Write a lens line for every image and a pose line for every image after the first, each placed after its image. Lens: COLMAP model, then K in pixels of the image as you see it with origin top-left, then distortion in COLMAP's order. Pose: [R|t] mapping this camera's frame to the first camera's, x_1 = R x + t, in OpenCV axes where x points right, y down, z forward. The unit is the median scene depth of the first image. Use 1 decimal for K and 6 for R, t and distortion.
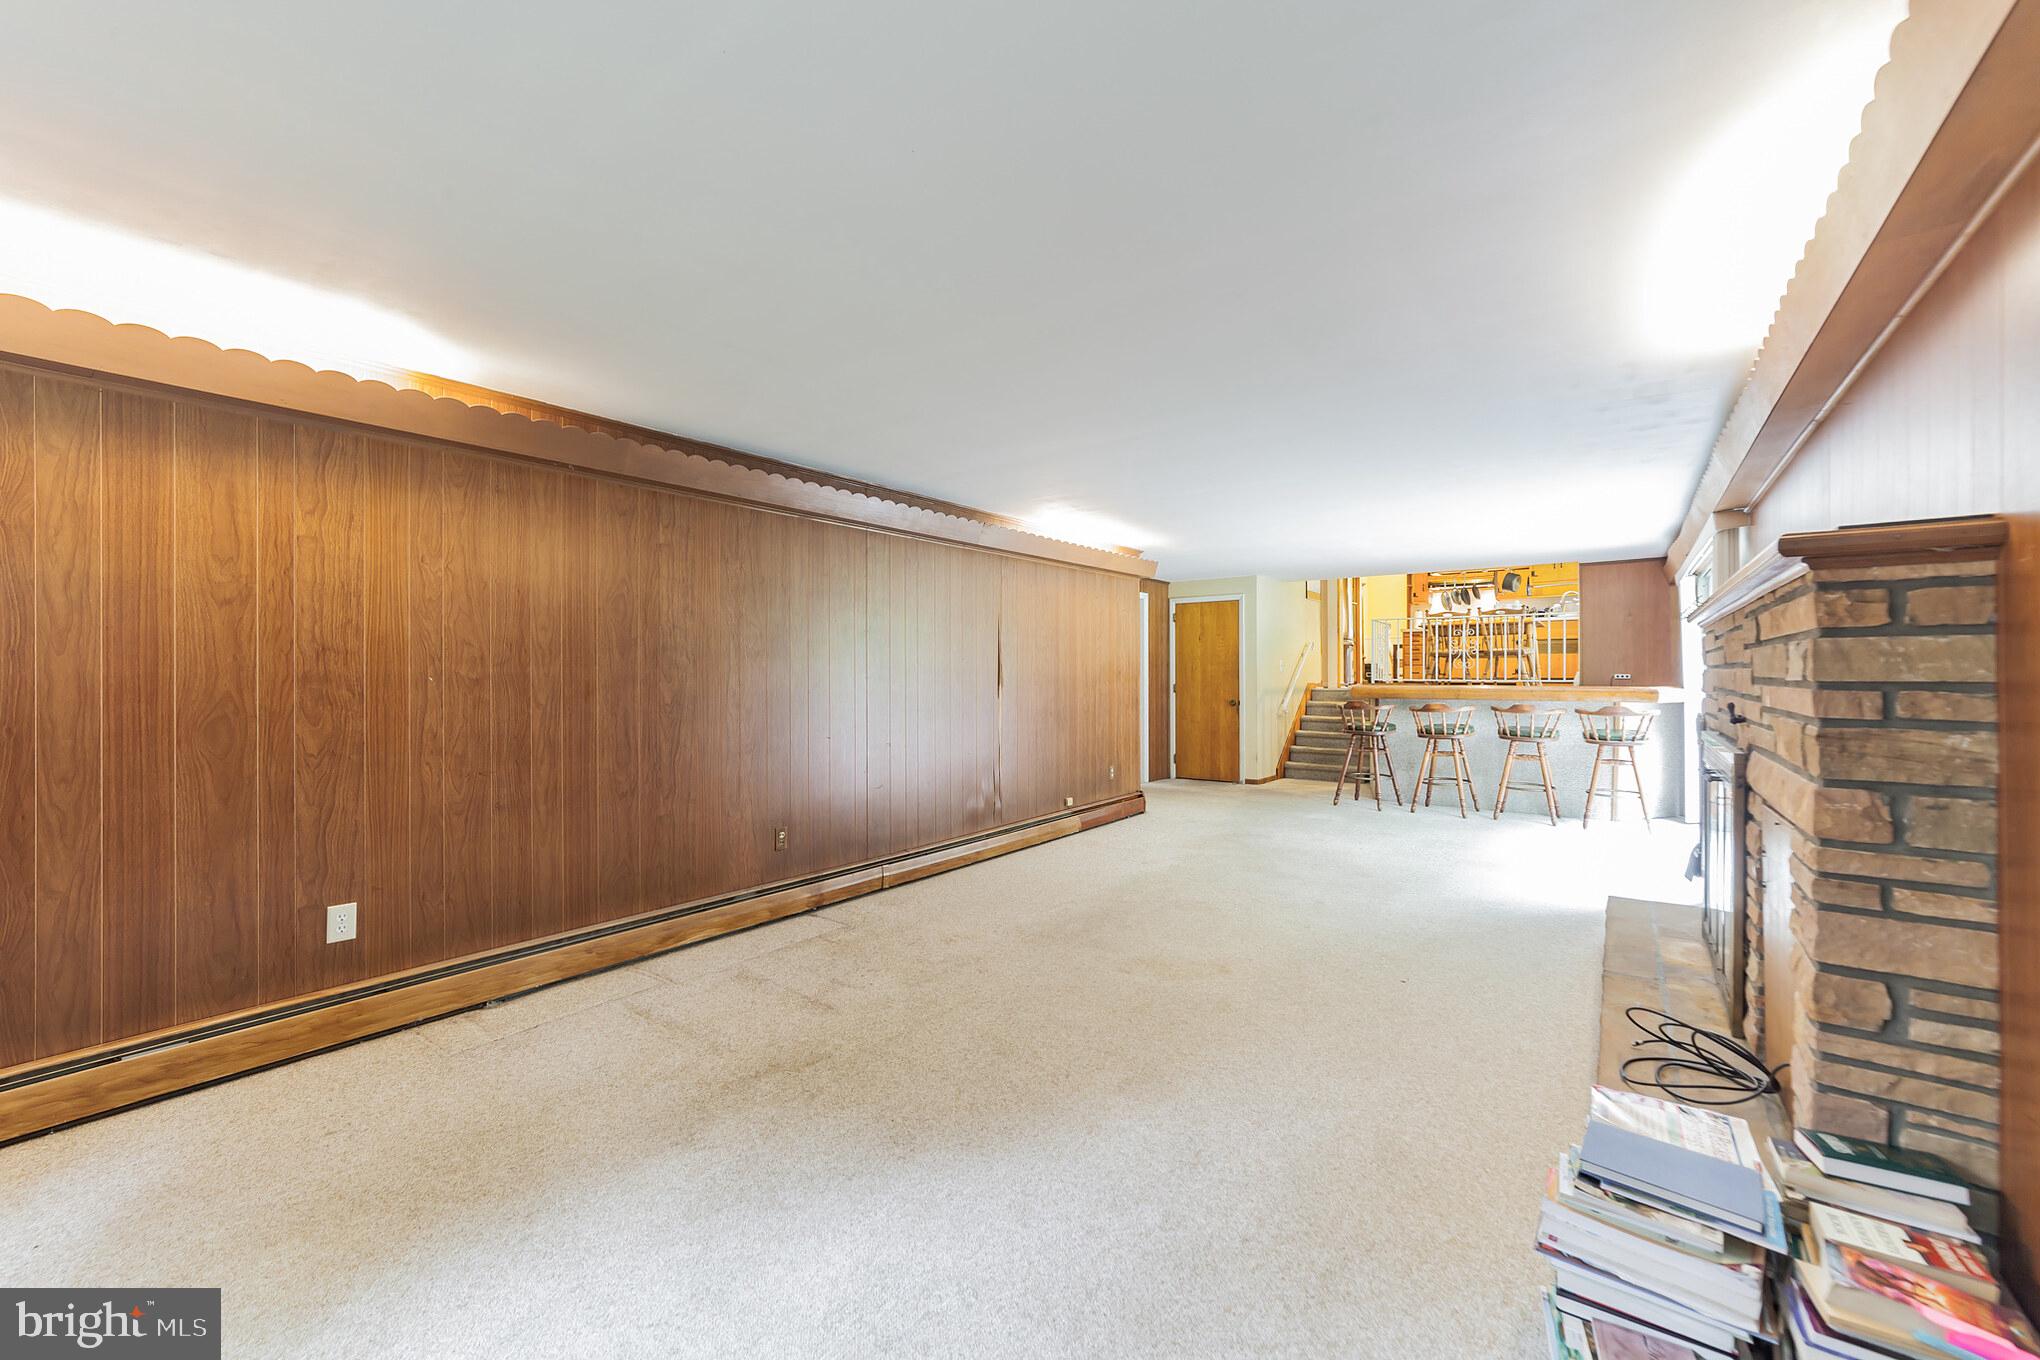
lens RADIAL K [[786.5, 0, 1019.1], [0, 786.5, 673.0], [0, 0, 1]] dist [-0.021893, 0.006935]
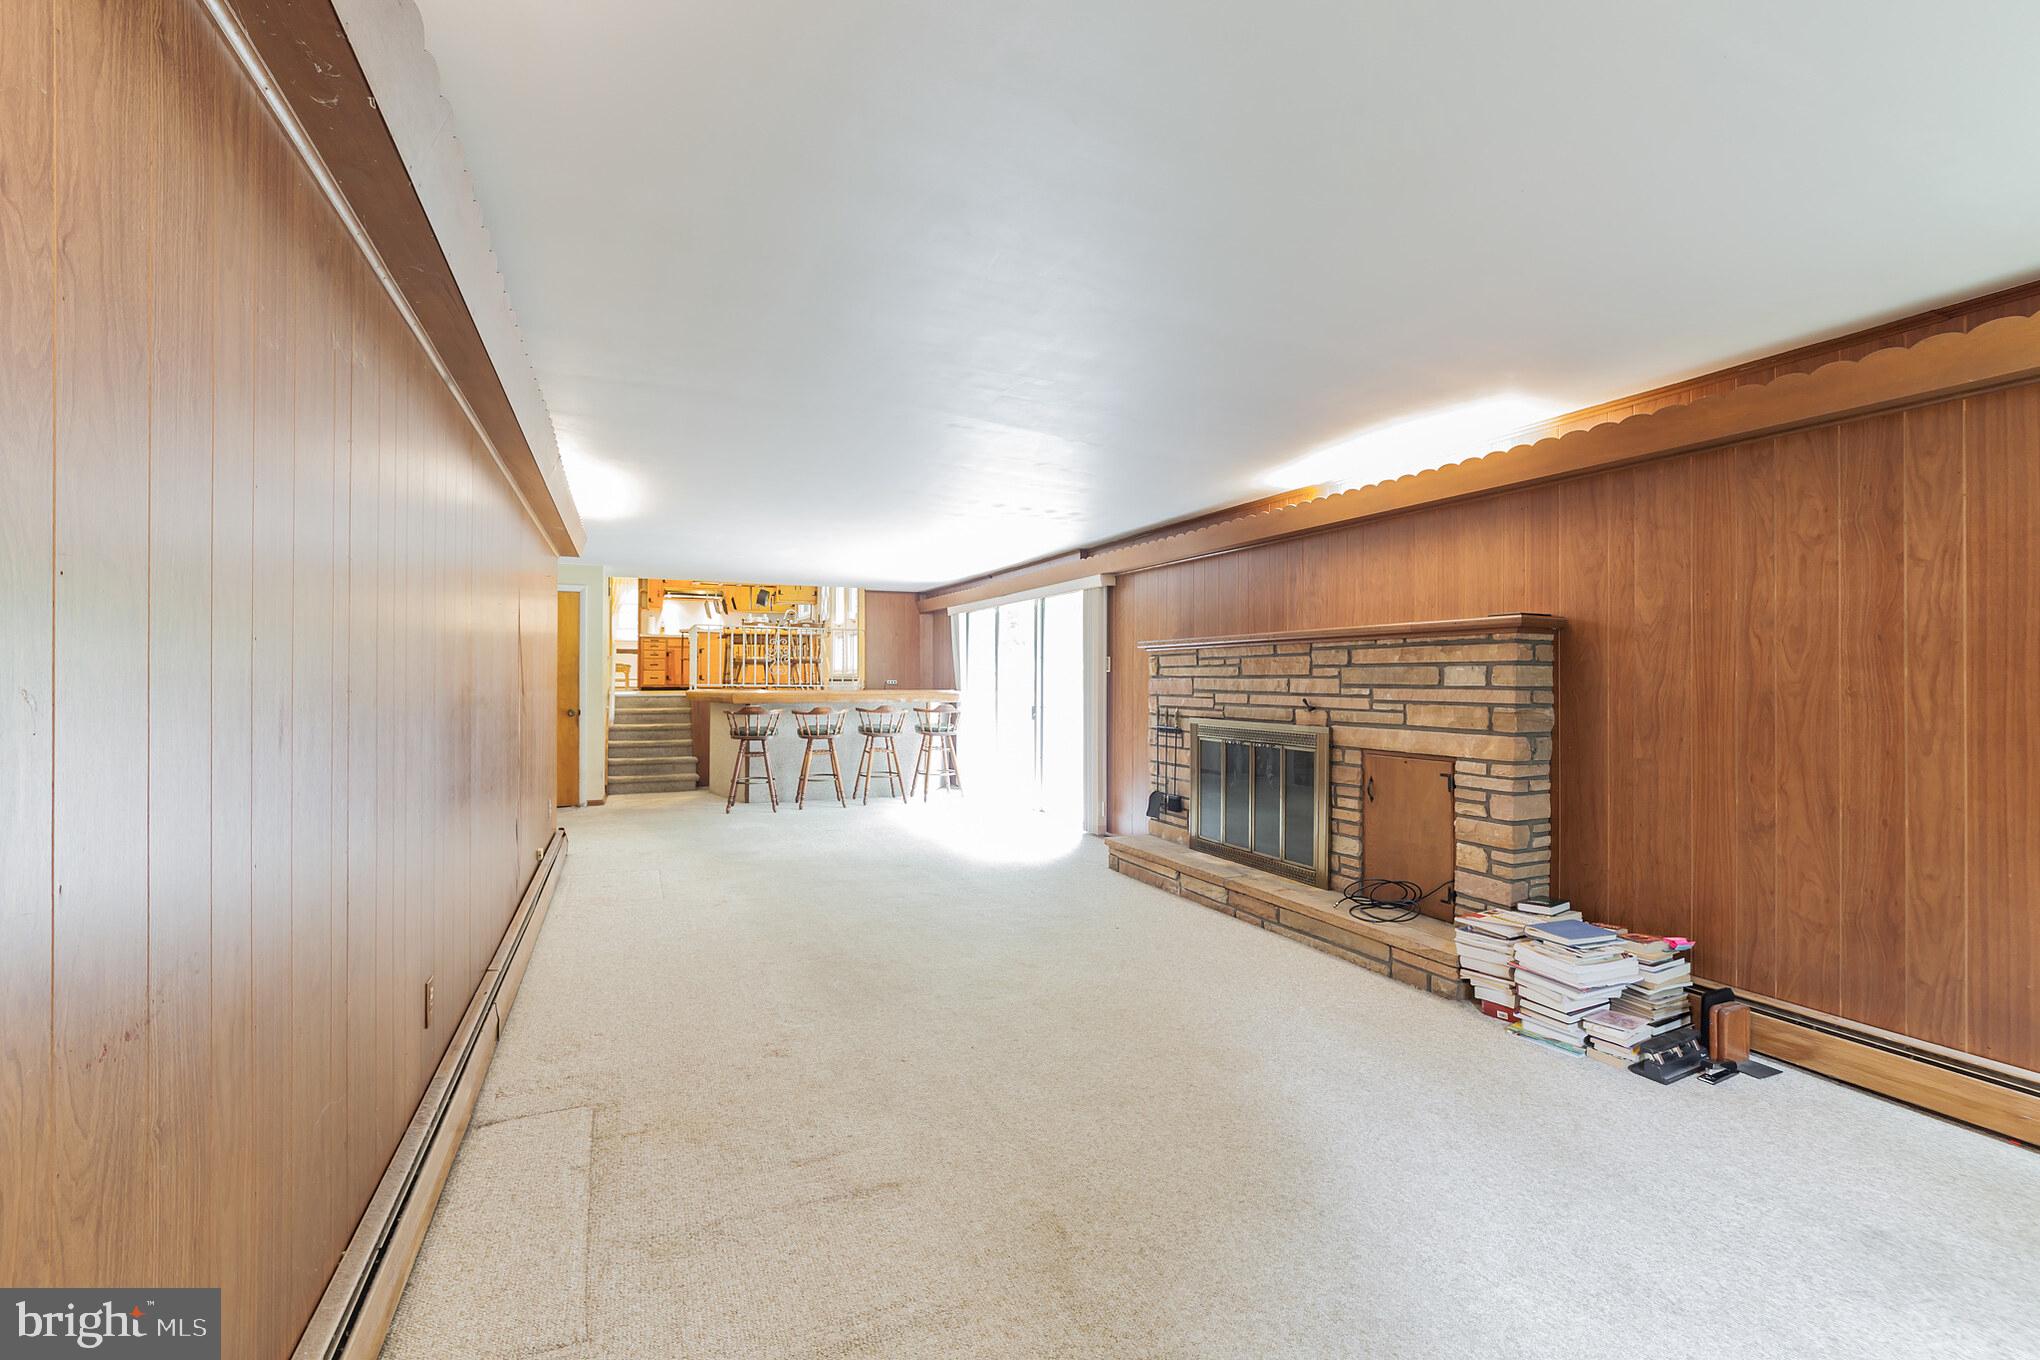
lens RADIAL K [[786.5, 0, 1019.1], [0, 786.5, 673.0], [0, 0, 1]] dist [-0.021893, 0.006935]
pose [[0.499170, 0.012961, 0.866407, -0.648114], [-0.007443, 0.999915, -0.010670, 0.003441], [-0.866472, -0.001122, 0.499225, 0.494799]]
